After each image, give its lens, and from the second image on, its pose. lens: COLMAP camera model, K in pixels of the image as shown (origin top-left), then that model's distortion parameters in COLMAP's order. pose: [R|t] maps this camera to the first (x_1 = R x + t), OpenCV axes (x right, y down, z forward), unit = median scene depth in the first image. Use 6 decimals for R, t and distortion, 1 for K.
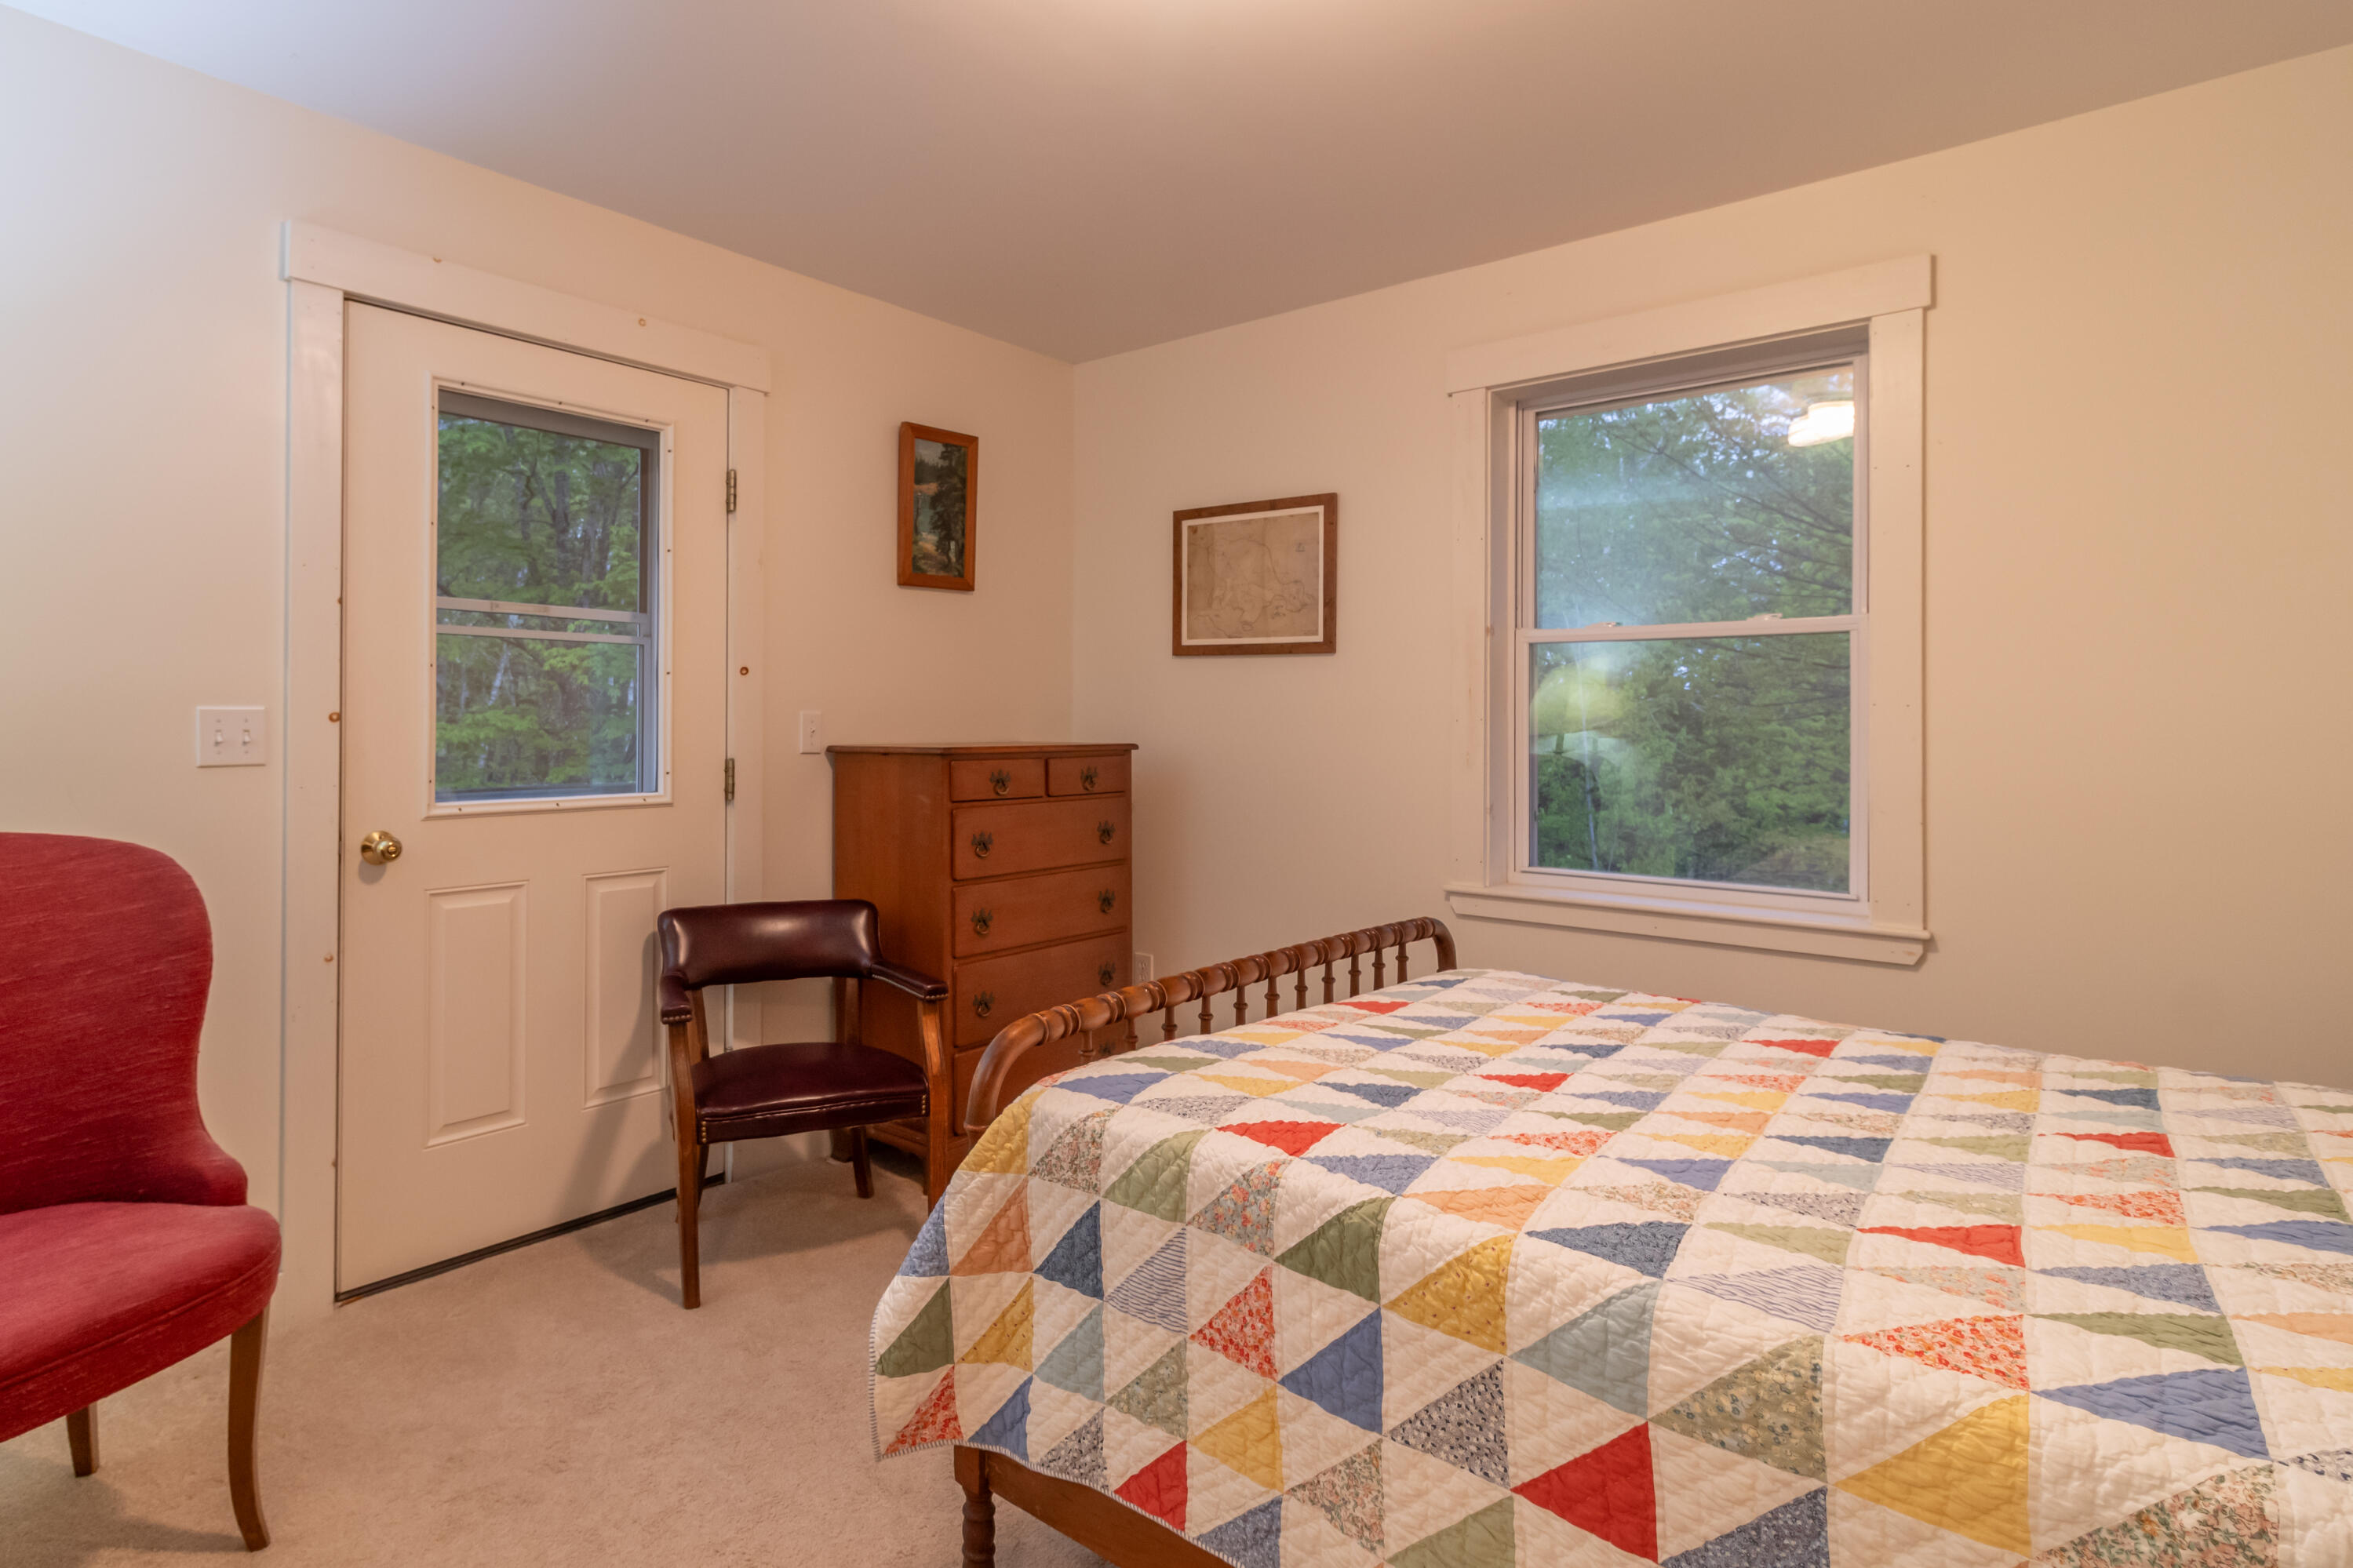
lens RADIAL K [[1153.9, 0, 1176.7], [0, 1153.9, 717.0], [0, 0, 1]] dist [0.001124, 0.000073]
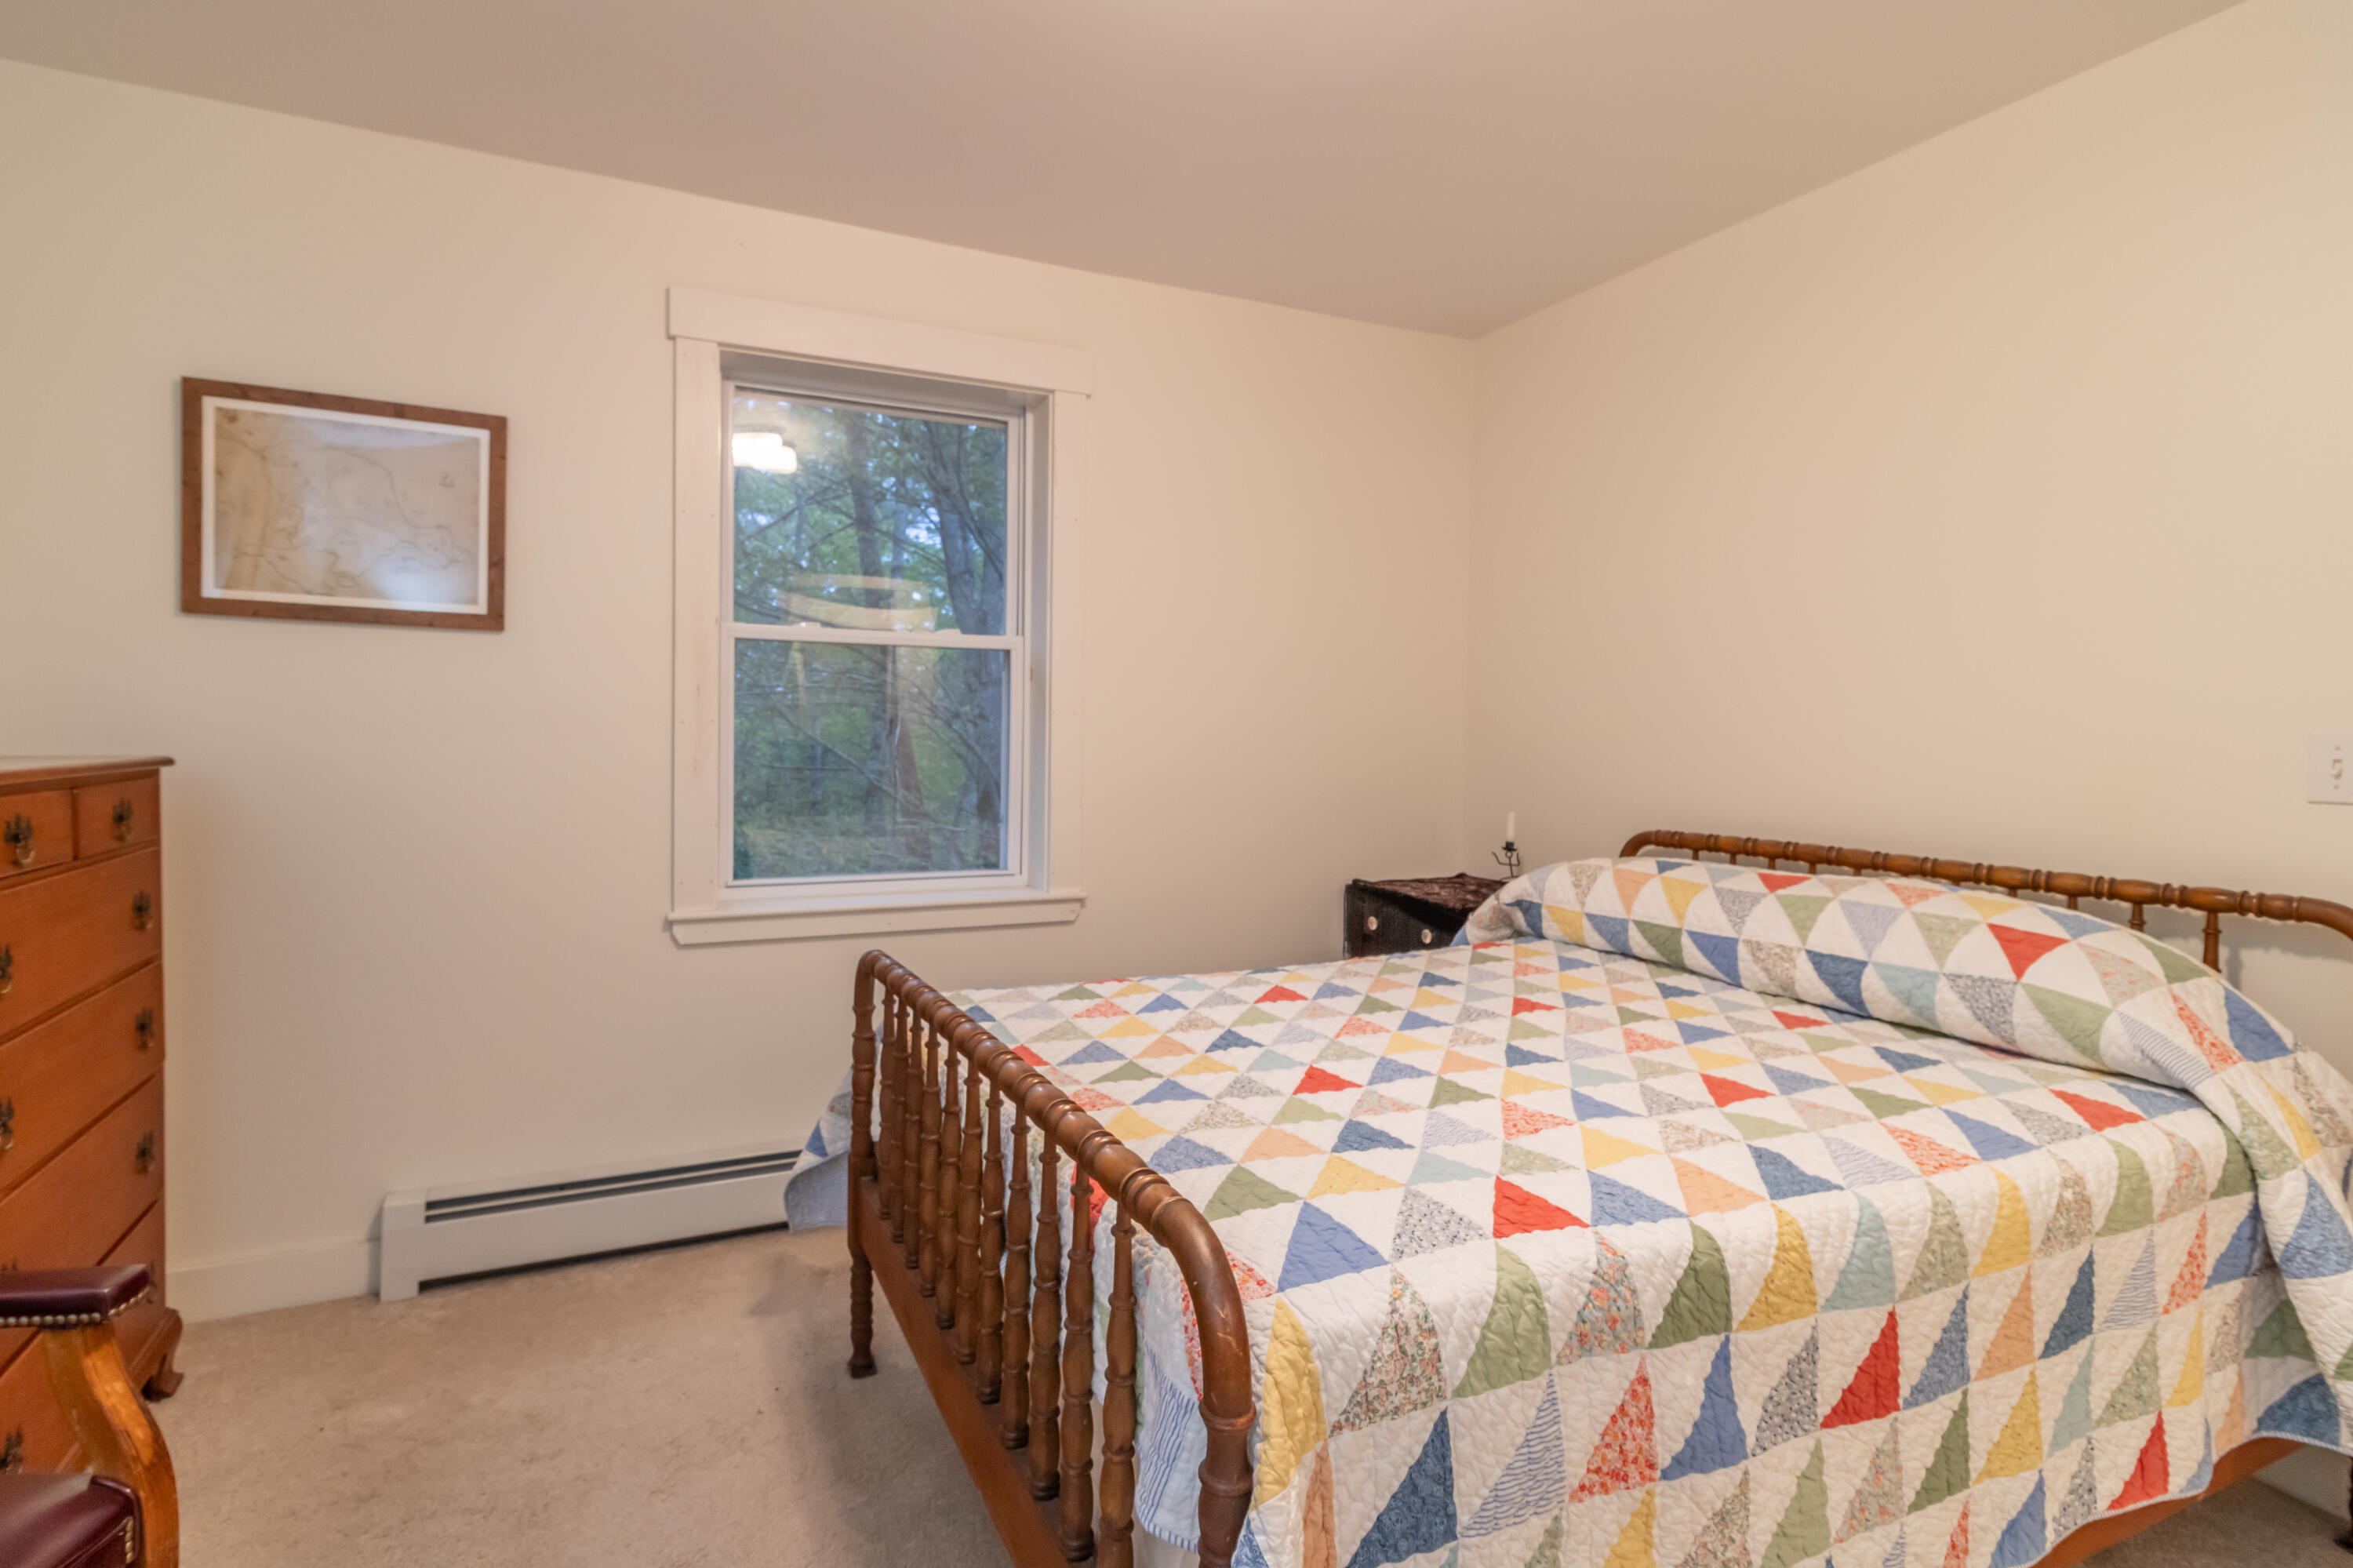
lens RADIAL K [[1054.3, 0, 1178.2], [0, 1054.3, 736.6], [0, 0, 1]] dist [0.004572, 0.000486]
pose [[0.506313, -0.006589, 0.862324, -0.689034], [-0.012282, 0.999814, 0.014850, -0.005178], [-0.862262, -0.018110, 0.506138, 0.788824]]
